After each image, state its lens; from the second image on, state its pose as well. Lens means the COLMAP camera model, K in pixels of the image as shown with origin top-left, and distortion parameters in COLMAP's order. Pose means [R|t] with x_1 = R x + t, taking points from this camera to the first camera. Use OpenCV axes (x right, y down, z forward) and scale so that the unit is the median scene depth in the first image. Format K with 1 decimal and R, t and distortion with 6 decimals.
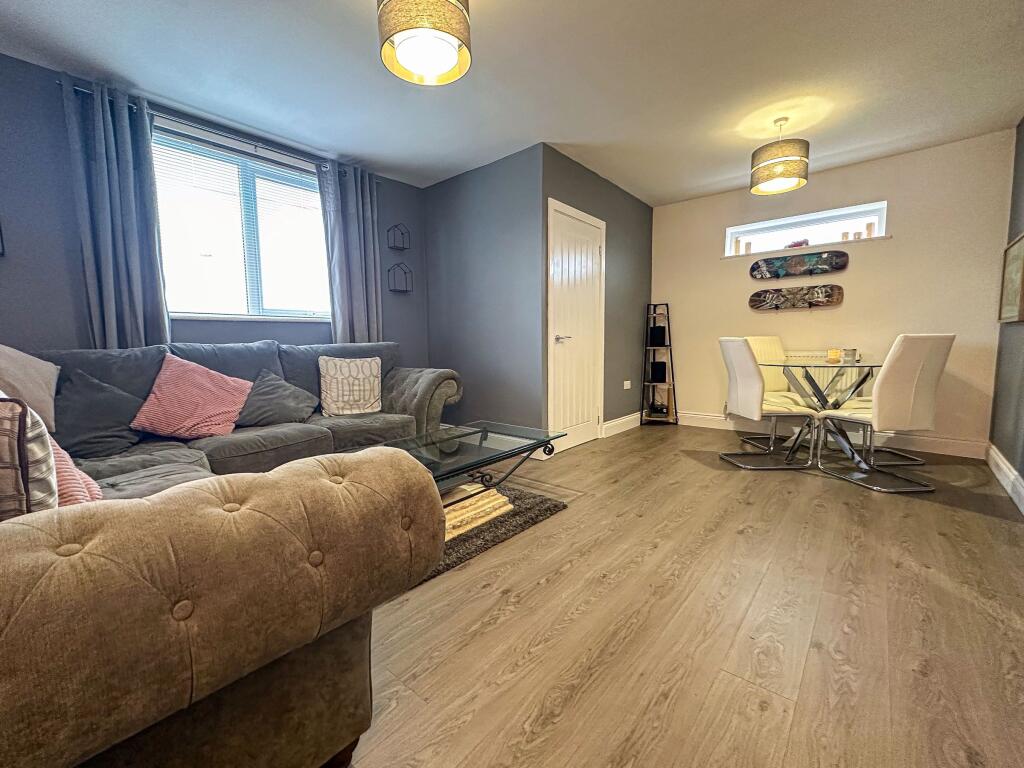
lens RADIAL K [[428.7, 0, 513.7], [0, 428.7, 384.1], [0, 0, 1]] dist [-0.001911, -0.000360]
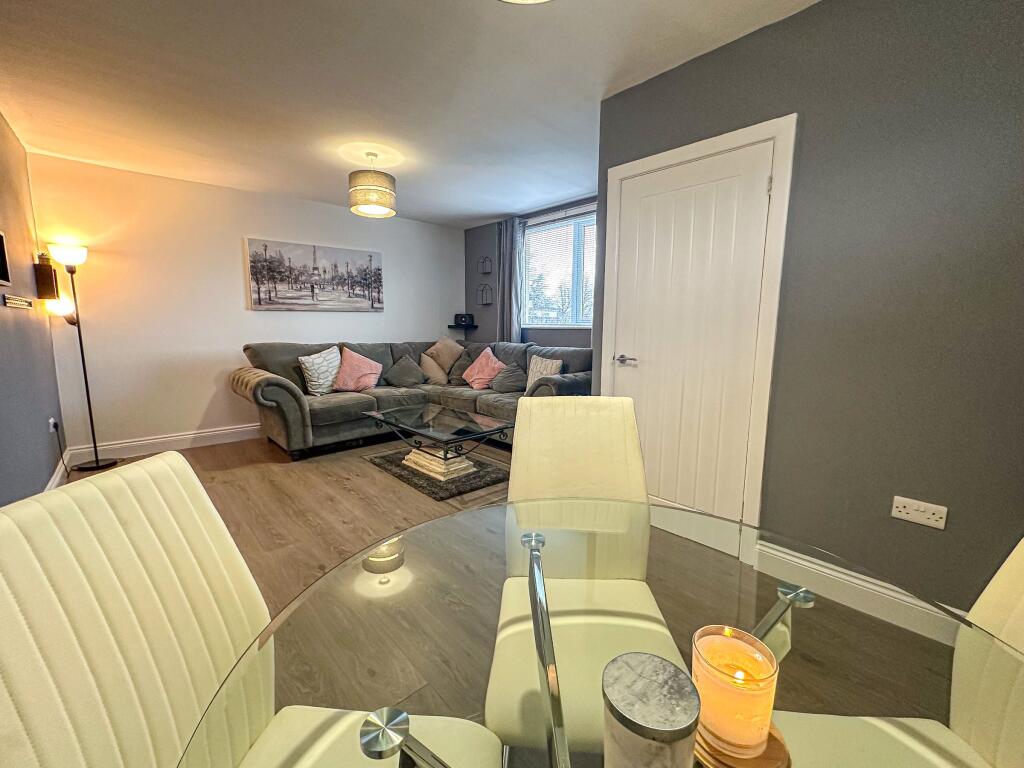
lens RADIAL K [[428.7, 0, 513.7], [0, 428.7, 384.1], [0, 0, 1]] dist [-0.001911, -0.000360]
pose [[-0.123843, 0.156862, -0.979825, 0.777055], [-0.092911, 0.981256, 0.168834, -0.158183], [0.987943, 0.111945, -0.106947, 0.841438]]
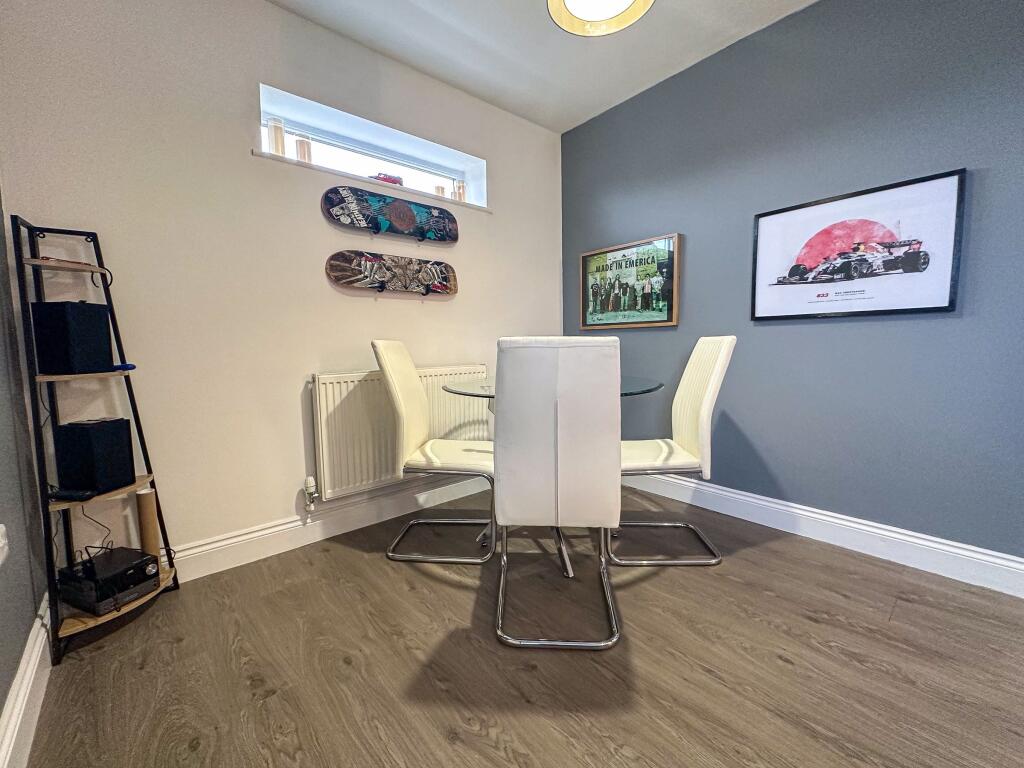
lens RADIAL K [[428.7, 0, 513.7], [0, 428.7, 384.1], [0, 0, 1]] dist [-0.001911, -0.000360]
pose [[0.138578, -0.081689, 0.986977, 0.106219], [0.109624, 0.991733, 0.066691, -0.083743], [-0.984266, 0.098955, 0.146388, 0.842475]]
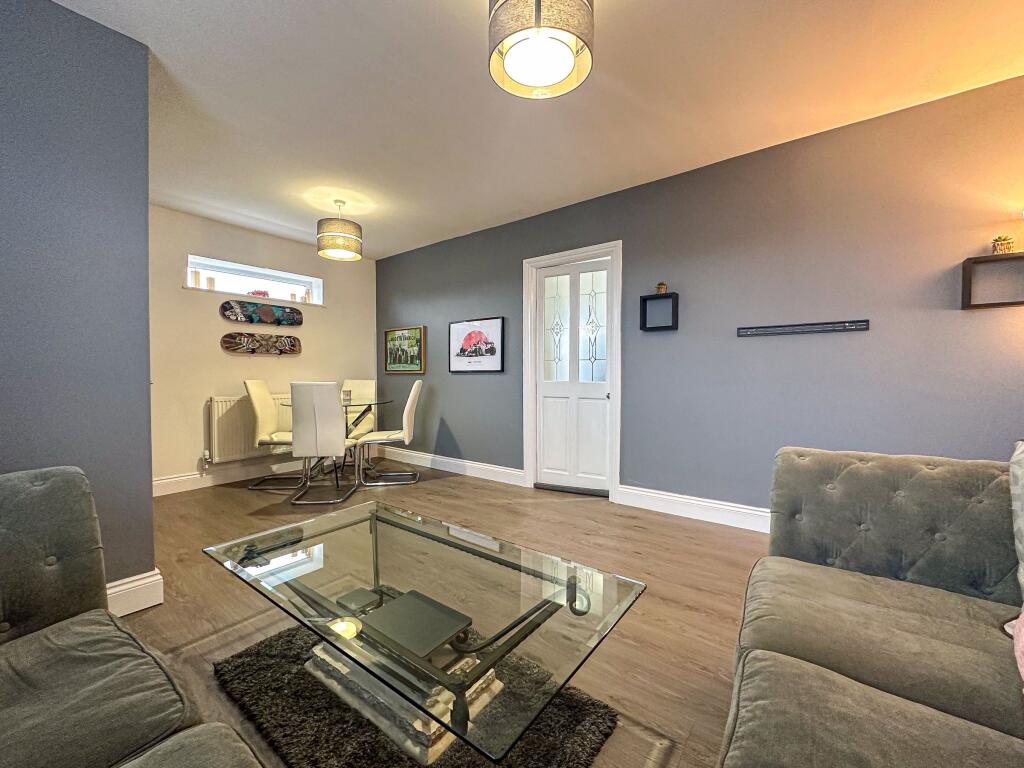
lens RADIAL K [[428.7, 0, 513.7], [0, 428.7, 384.1], [0, 0, 1]] dist [-0.001911, -0.000360]
pose [[-0.055428, -0.009830, 0.998414, -0.470994], [0.097470, 0.995122, 0.015208, -0.062915], [-0.993694, 0.098159, -0.054200, 0.492817]]
